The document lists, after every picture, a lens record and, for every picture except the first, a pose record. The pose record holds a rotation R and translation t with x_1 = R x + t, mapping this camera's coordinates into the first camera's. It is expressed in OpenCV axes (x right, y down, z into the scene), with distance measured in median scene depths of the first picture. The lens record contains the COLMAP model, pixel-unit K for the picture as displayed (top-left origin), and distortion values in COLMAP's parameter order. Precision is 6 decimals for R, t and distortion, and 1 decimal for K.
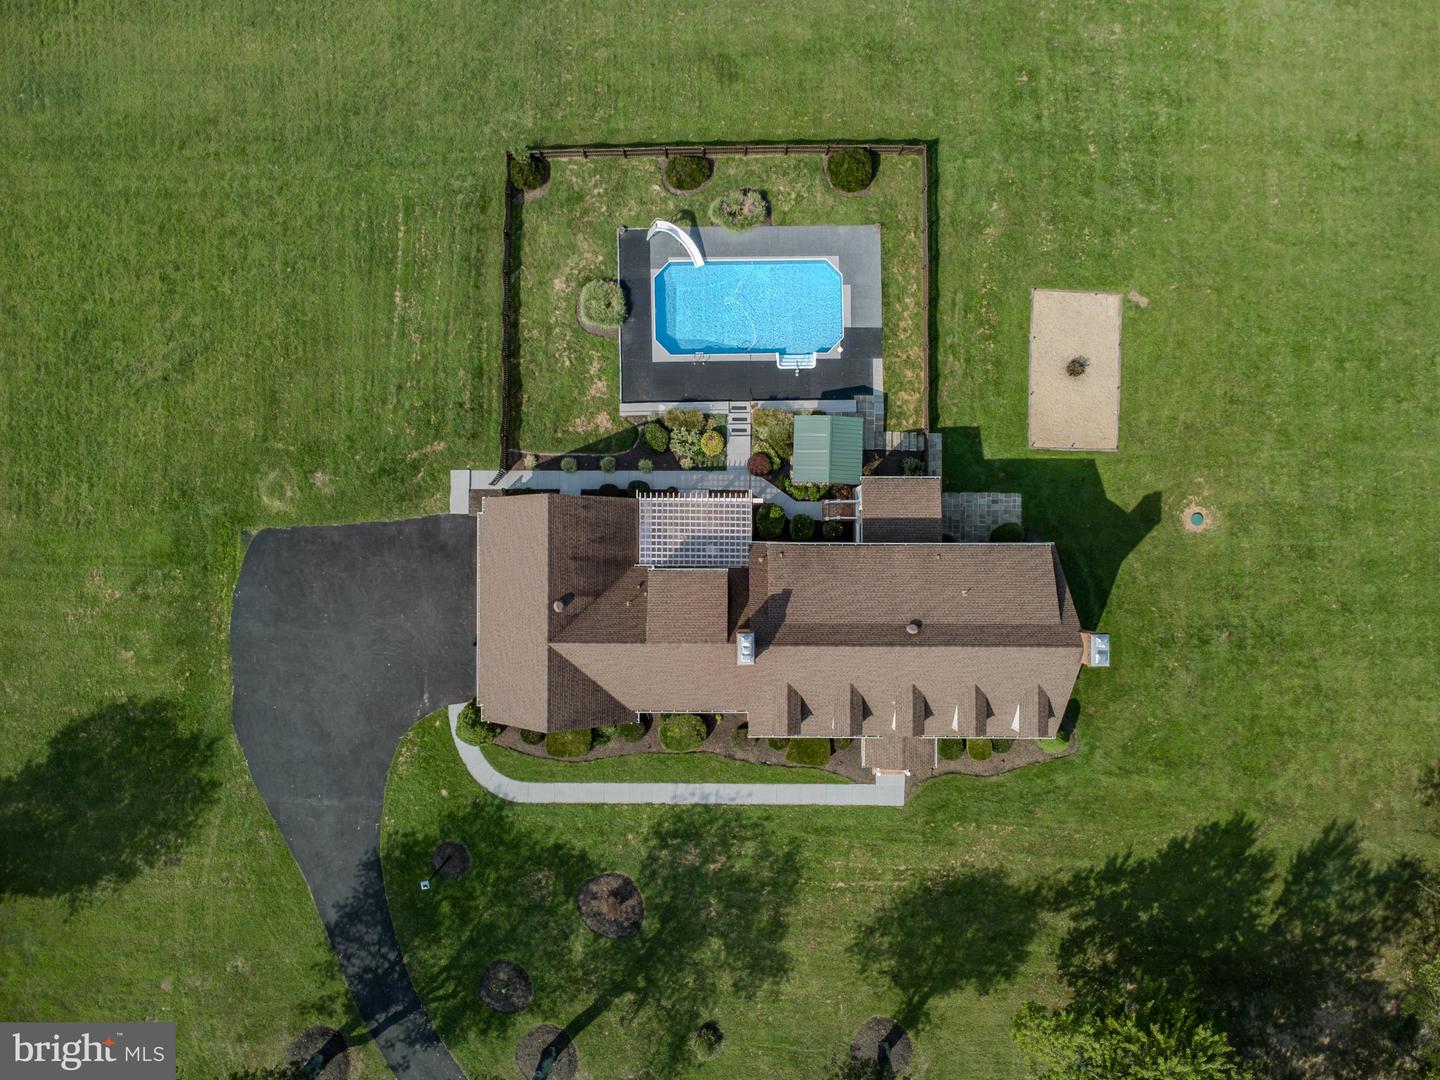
lens RADIAL K [[1022.2, 0, 720.0], [0, 1022.2, 540.0], [0, 0, 1]] dist [0.009124, -0.004617]
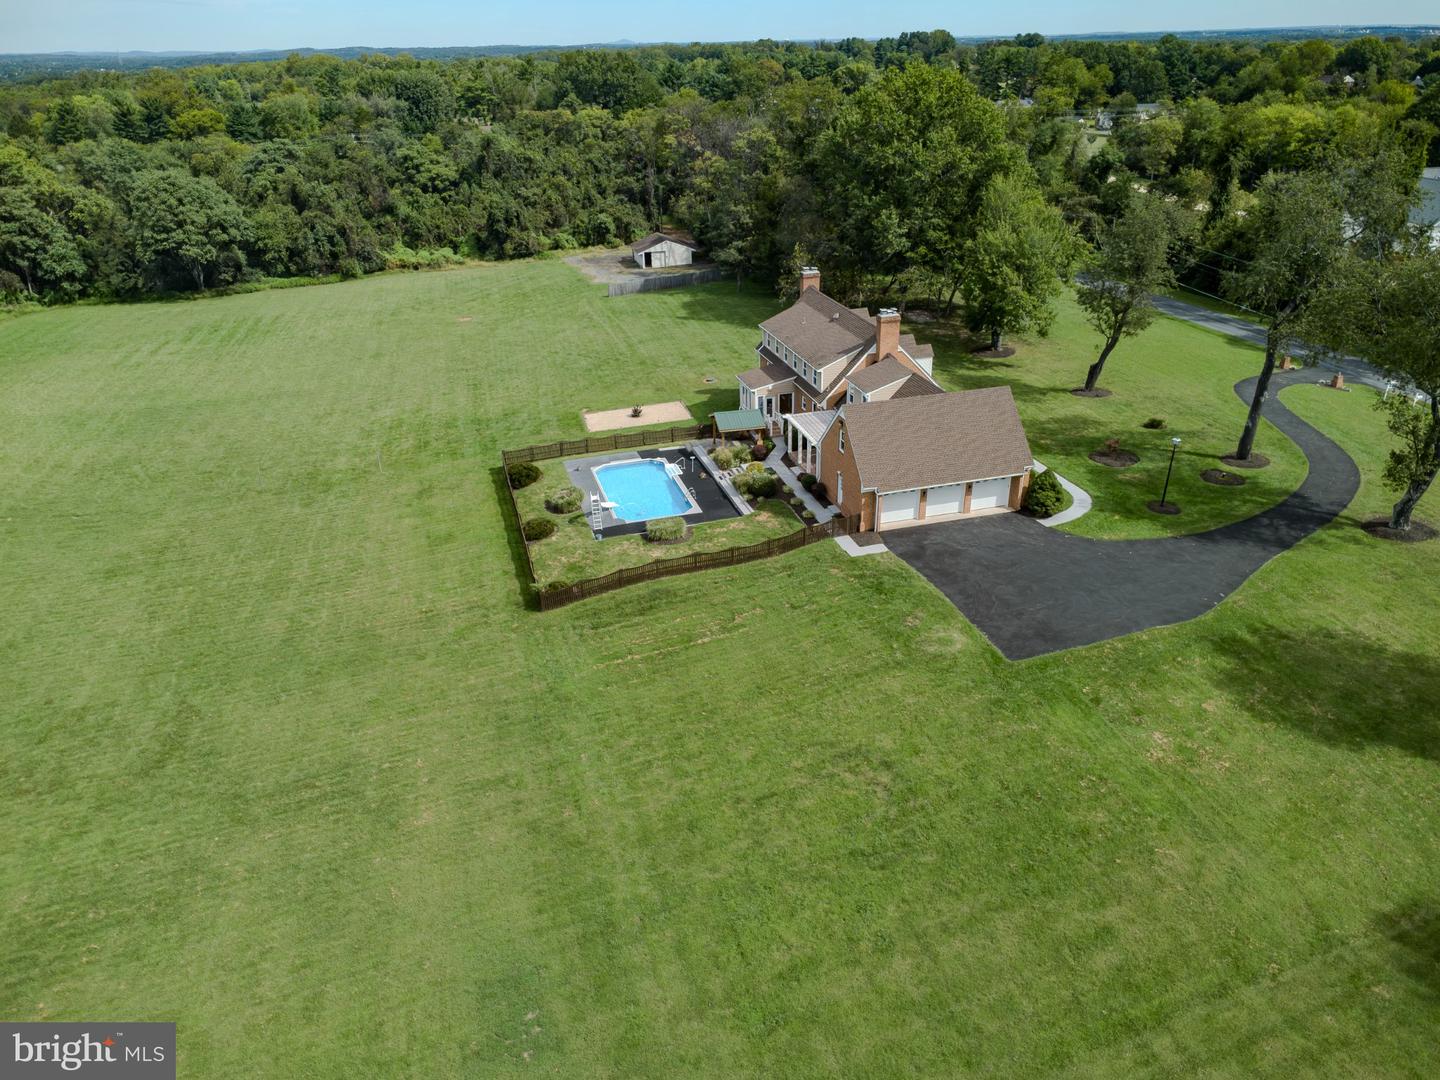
lens RADIAL K [[1022.2, 0, 720.0], [0, 1022.2, 540.0], [0, 0, 1]] dist [0.009124, -0.004617]
pose [[-0.272957, -0.384398, 0.881892, -1.145802], [0.961757, -0.130732, 0.240693, -0.448297], [0.022770, 0.913864, 0.405381, 0.546179]]
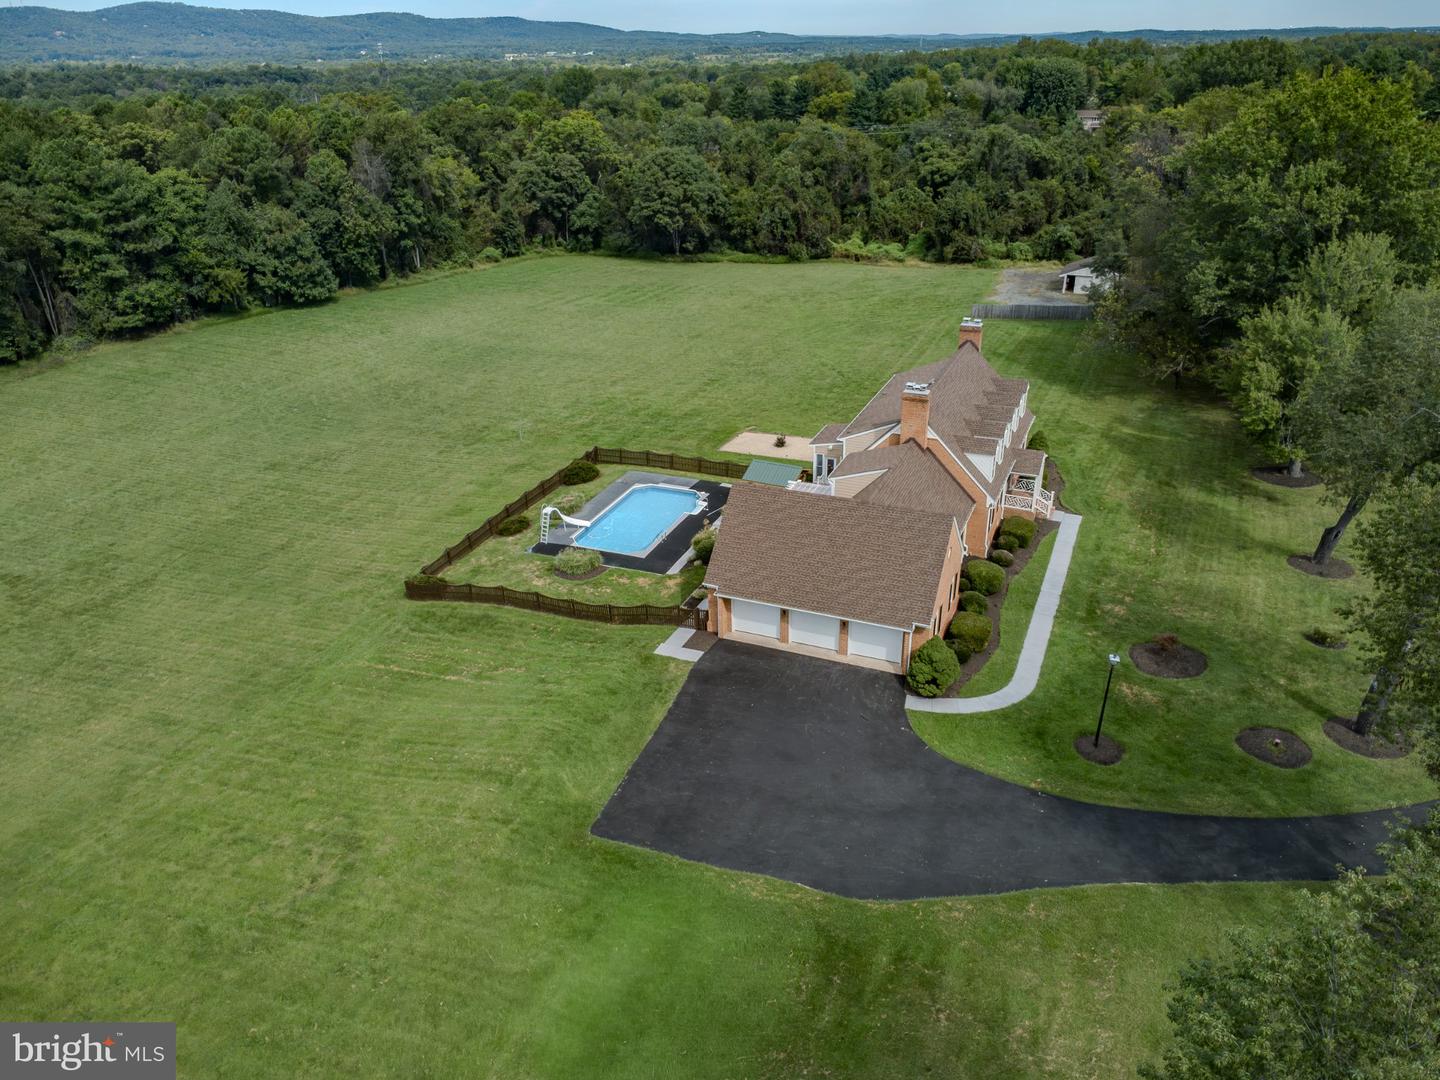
lens RADIAL K [[1022.2, 0, 720.0], [0, 1022.2, 540.0], [0, 0, 1]] dist [0.009124, -0.004617]
pose [[0.390721, -0.377945, 0.839342, -0.959834], [0.920503, 0.163914, -0.354693, 0.292546], [-0.003525, 0.911202, 0.411944, 0.528139]]
